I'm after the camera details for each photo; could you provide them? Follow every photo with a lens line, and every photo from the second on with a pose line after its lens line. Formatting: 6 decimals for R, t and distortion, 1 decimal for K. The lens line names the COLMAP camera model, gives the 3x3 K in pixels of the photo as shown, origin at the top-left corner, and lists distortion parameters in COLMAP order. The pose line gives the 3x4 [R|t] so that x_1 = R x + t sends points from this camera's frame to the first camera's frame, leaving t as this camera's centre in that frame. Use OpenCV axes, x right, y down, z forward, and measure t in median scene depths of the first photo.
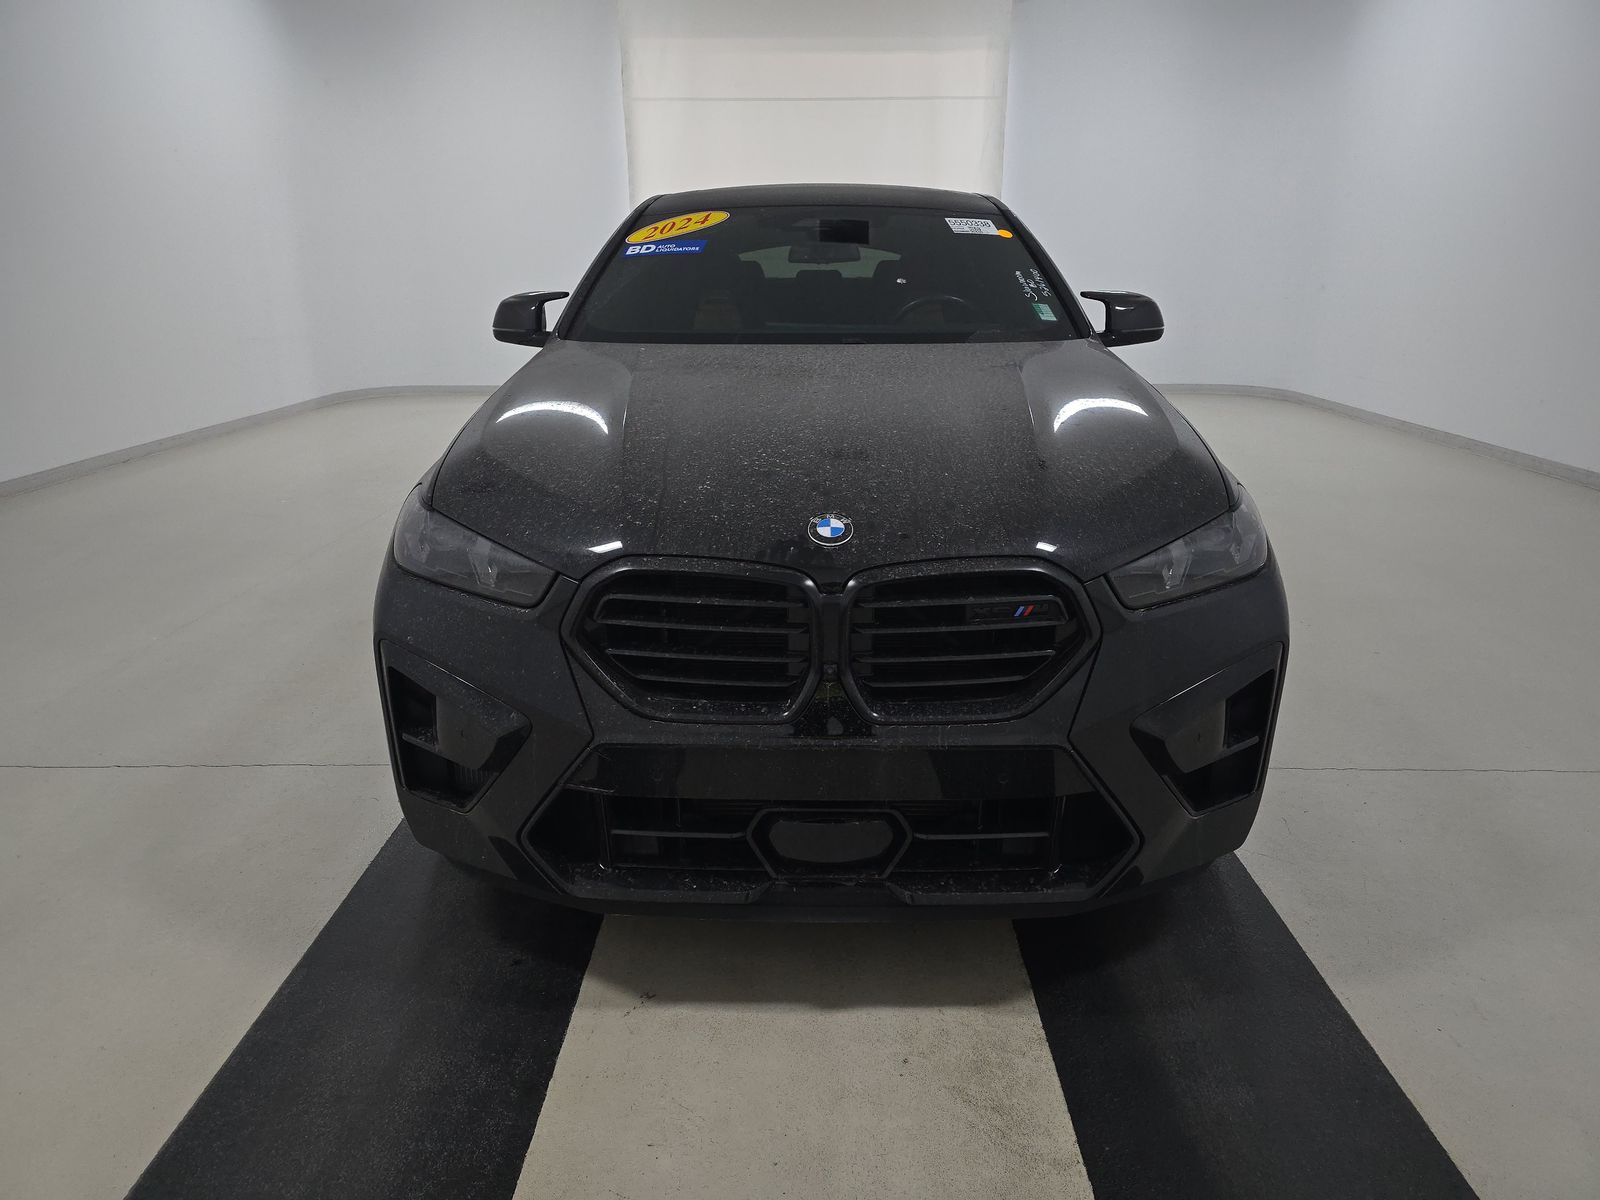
lens RADIAL K [[1076.9, 0, 800.8], [0, 1076.9, 603.0], [0, 0, 1]] dist [0.025472, -0.004396]
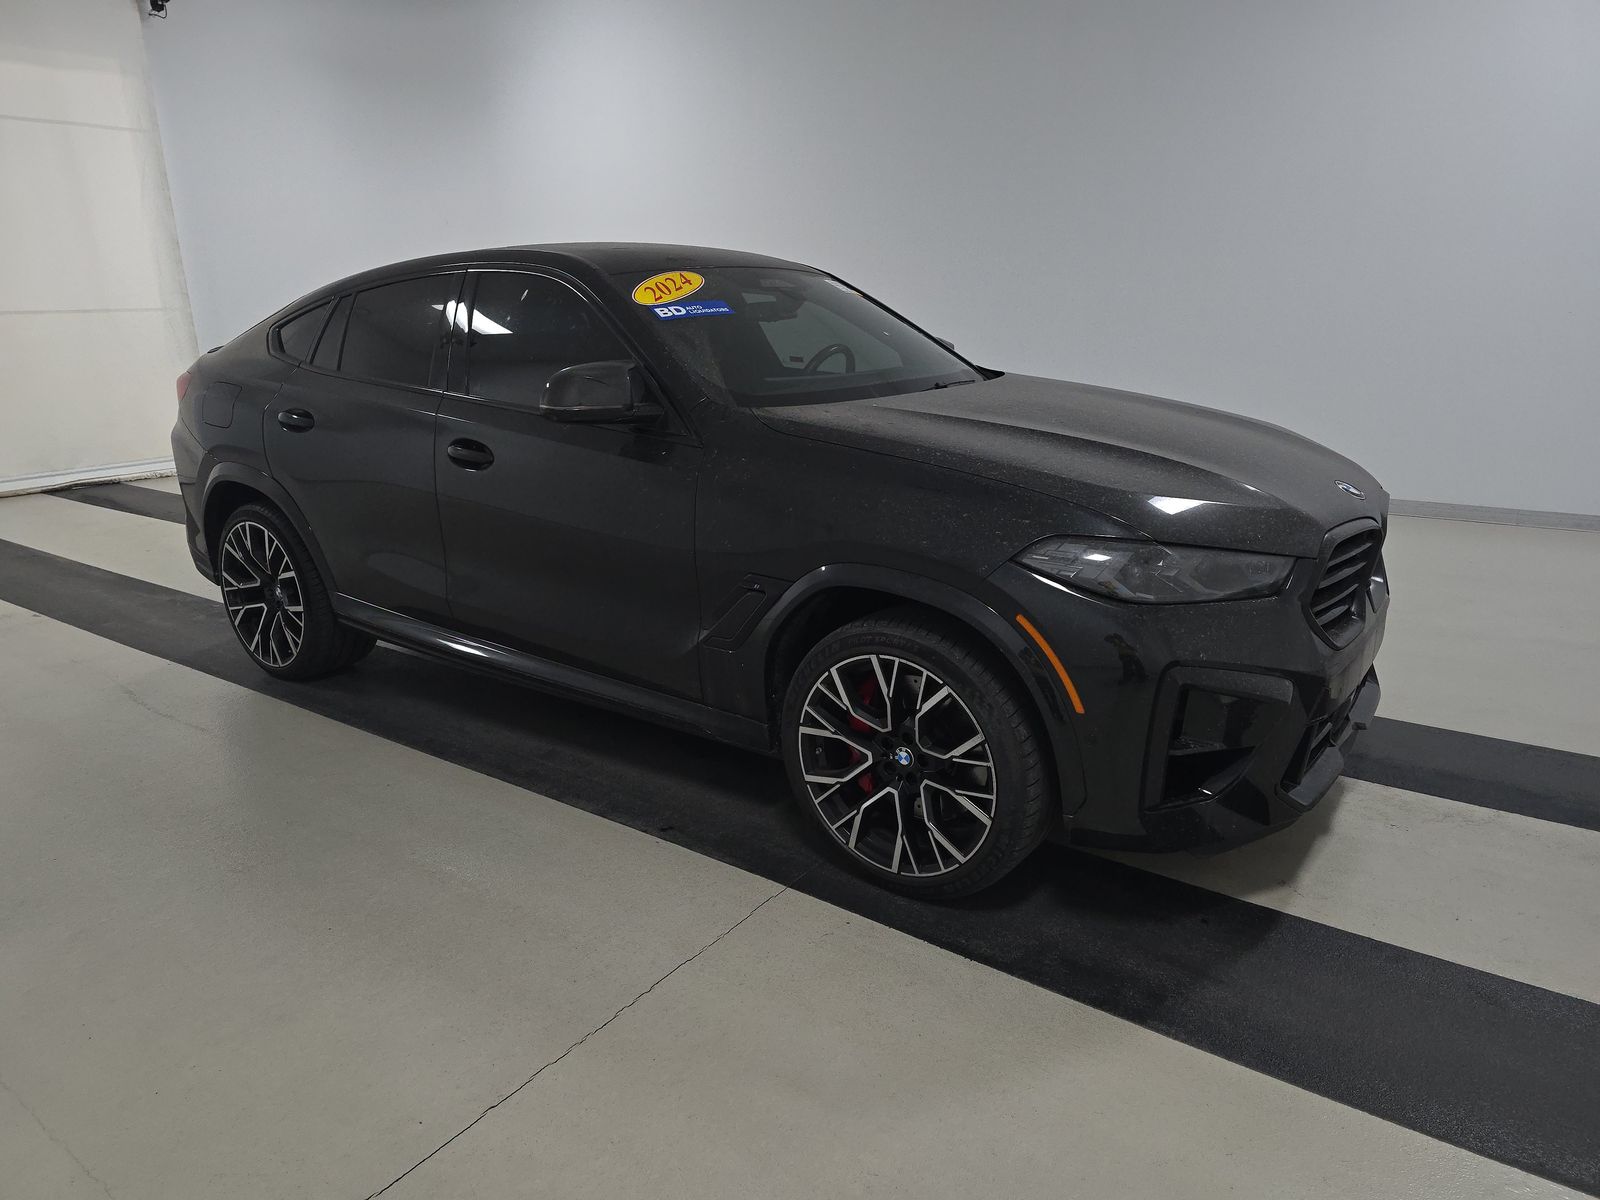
lens RADIAL K [[1076.9, 0, 794.4], [0, 1076.9, 605.8], [0, 0, 1]] dist [0.025472, -0.004396]
pose [[0.603942, -0.251387, 0.756345, -1.331720], [0.276799, 0.956046, 0.096738, -0.225032], [-0.747420, 0.150932, 0.646980, 0.536412]]
